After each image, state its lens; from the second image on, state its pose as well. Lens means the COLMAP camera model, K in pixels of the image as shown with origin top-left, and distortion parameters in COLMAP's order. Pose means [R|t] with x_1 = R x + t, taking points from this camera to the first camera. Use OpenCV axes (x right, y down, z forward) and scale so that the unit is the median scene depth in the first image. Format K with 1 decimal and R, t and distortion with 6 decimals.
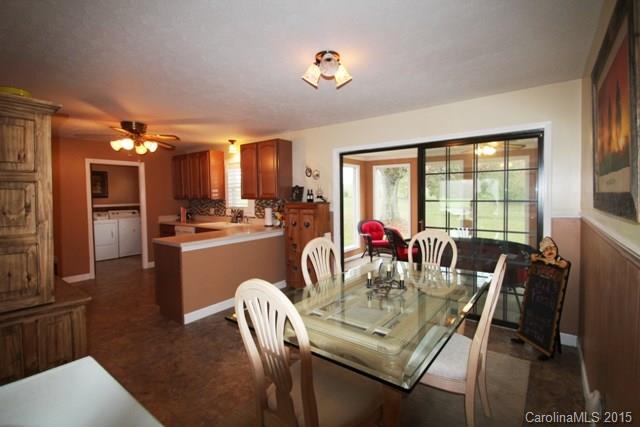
lens RADIAL K [[297.7, 0, 329.0], [0, 297.7, 205.8], [0, 0, 1]] dist [0.002718, -0.012569]
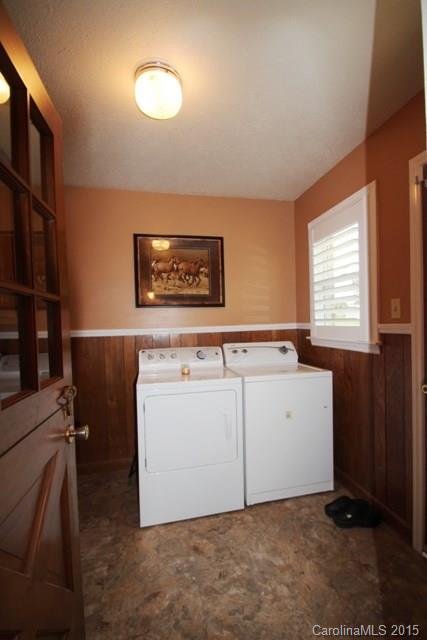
lens RADIAL K [[297.7, 0, 217.7], [0, 297.7, 332.2], [0, 0, 1]] dist [0.002718, -0.012569]
pose [[0.742424, 0.011506, -0.669831, -0.594567], [-0.009433, 0.999933, 0.006721, 0.001107], [0.669864, 0.001328, 0.742483, 0.851791]]
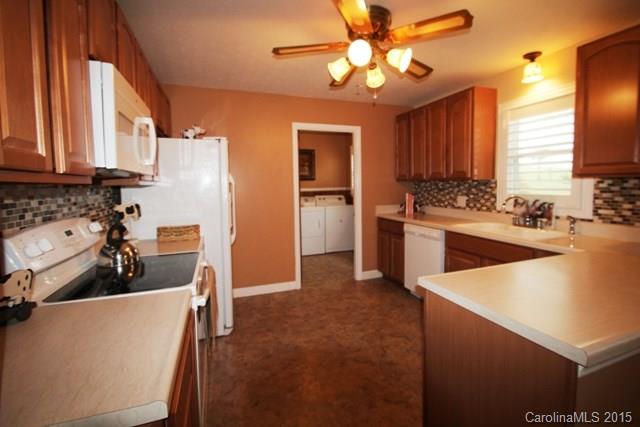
lens RADIAL K [[297.7, 0, 329.0], [0, 297.7, 205.8], [0, 0, 1]] dist [0.002718, -0.012569]
pose [[0.835749, 0.042093, -0.547496, -0.284395], [-0.017229, 0.998577, 0.050472, 0.002197], [0.548842, -0.032749, 0.835284, 0.363357]]
